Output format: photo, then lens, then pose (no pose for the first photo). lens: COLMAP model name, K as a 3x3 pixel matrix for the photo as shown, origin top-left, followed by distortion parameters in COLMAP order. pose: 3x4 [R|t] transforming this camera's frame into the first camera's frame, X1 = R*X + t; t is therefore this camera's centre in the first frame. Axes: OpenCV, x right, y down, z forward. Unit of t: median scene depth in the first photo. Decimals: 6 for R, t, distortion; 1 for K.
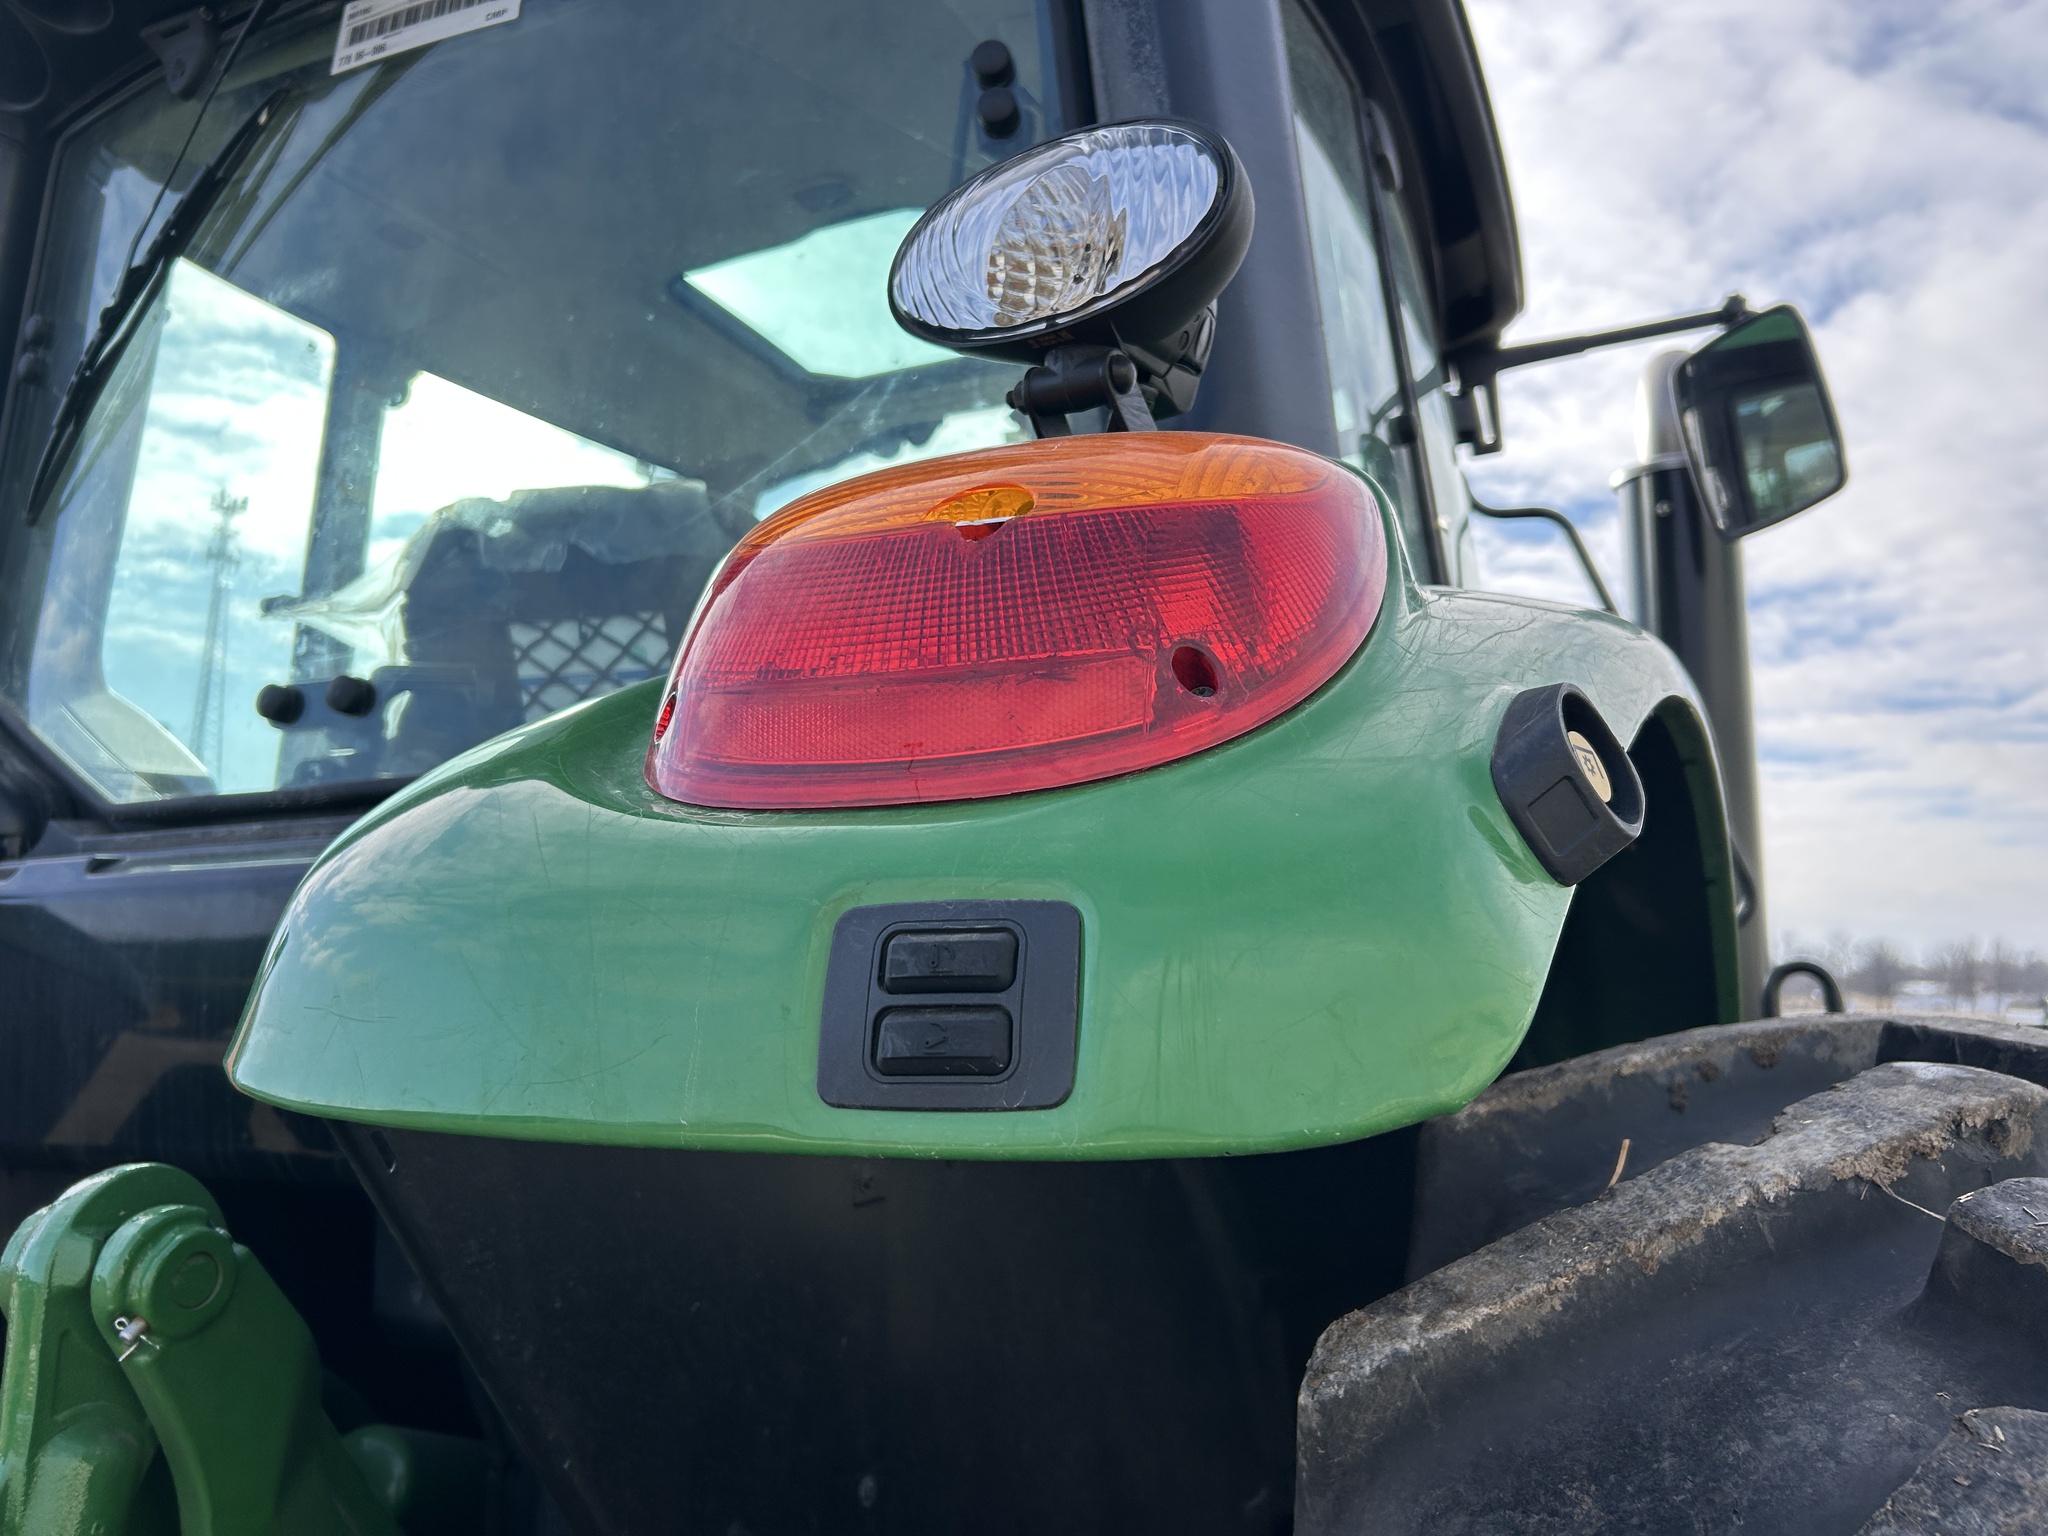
lens RADIAL K [[1559.1, 0, 1013.5], [0, 1559.1, 764.4], [0, 0, 1]] dist [0.050711, -0.039010]
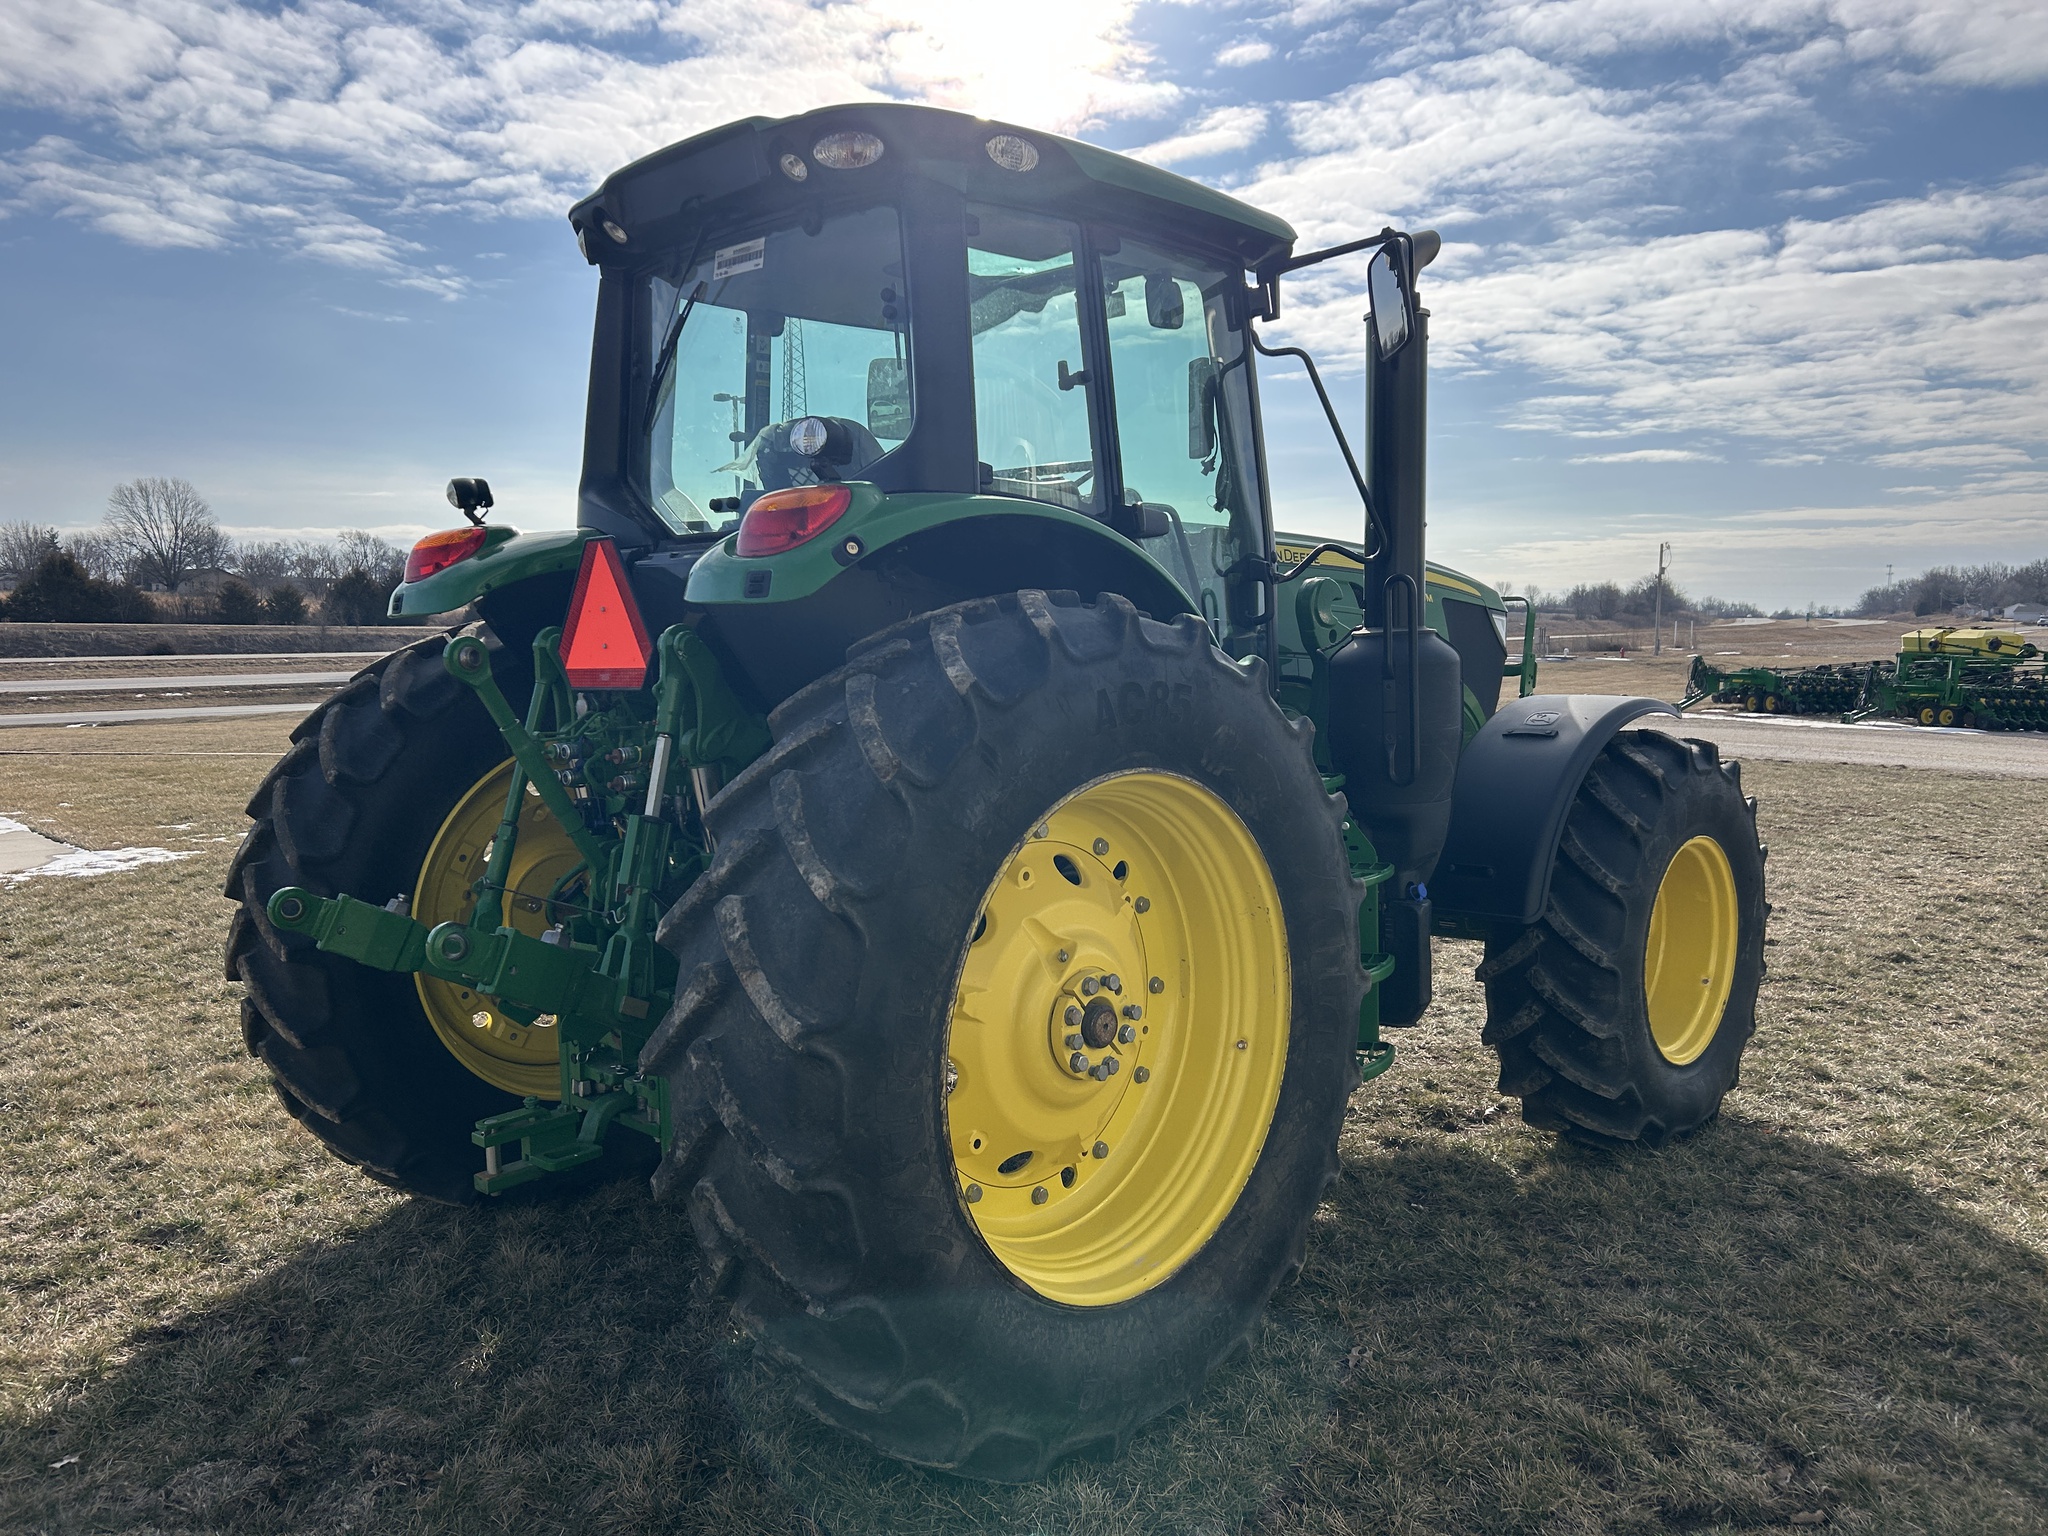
lens RADIAL K [[1559.1, 0, 1041.5], [0, 1559.1, 772.8], [0, 0, 1]] dist [0.050711, -0.039010]
pose [[0.946236, 0.020895, -0.322800, 0.957074], [0.056594, 0.971826, 0.228805, -0.157428], [0.318487, -0.234772, 0.918394, -1.472518]]
